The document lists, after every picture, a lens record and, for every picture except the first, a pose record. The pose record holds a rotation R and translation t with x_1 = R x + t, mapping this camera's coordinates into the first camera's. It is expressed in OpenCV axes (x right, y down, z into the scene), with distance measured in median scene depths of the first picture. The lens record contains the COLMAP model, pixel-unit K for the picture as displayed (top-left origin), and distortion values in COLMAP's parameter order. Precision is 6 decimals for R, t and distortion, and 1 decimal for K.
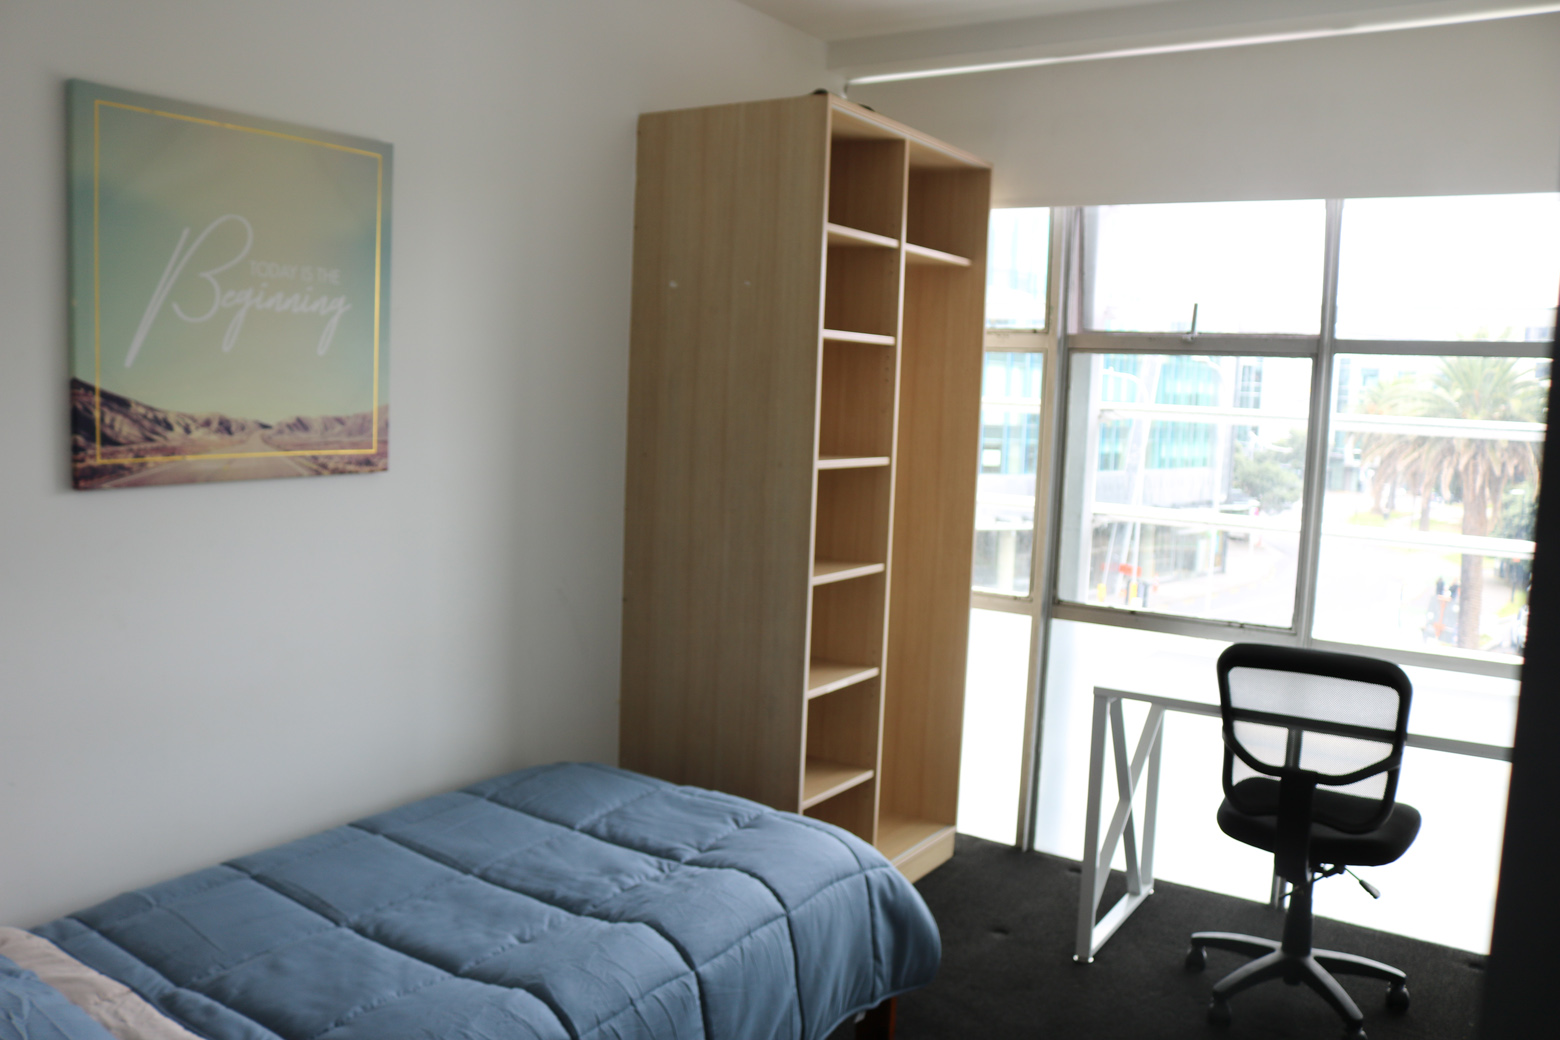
lens RADIAL K [[1286.2, 0, 775.8], [0, 1286.2, 504.9], [0, 0, 1]] dist [-0.074926, 0.007247]
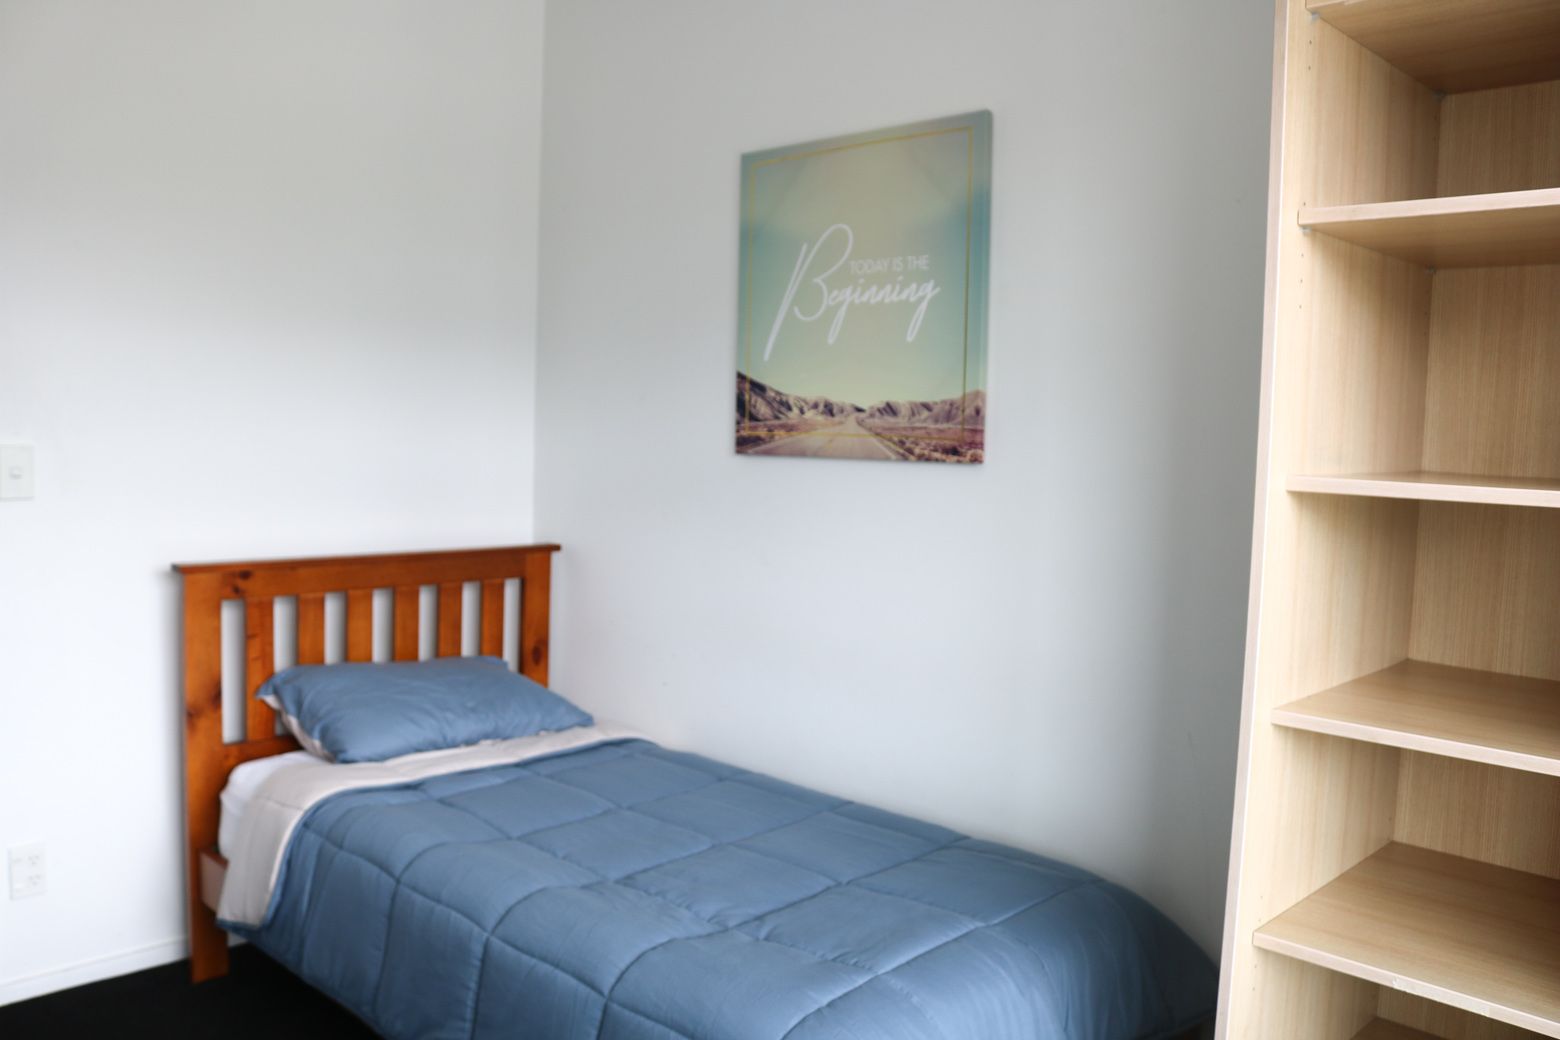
lens RADIAL K [[1286.2, 0, 775.8], [0, 1286.2, 523.8], [0, 0, 1]] dist [-0.074926, 0.007247]
pose [[-0.197191, 0.023709, -0.980078, 0.720478], [-0.137533, 0.989152, 0.051600, -0.012524], [0.970670, 0.144968, -0.191791, 1.193702]]
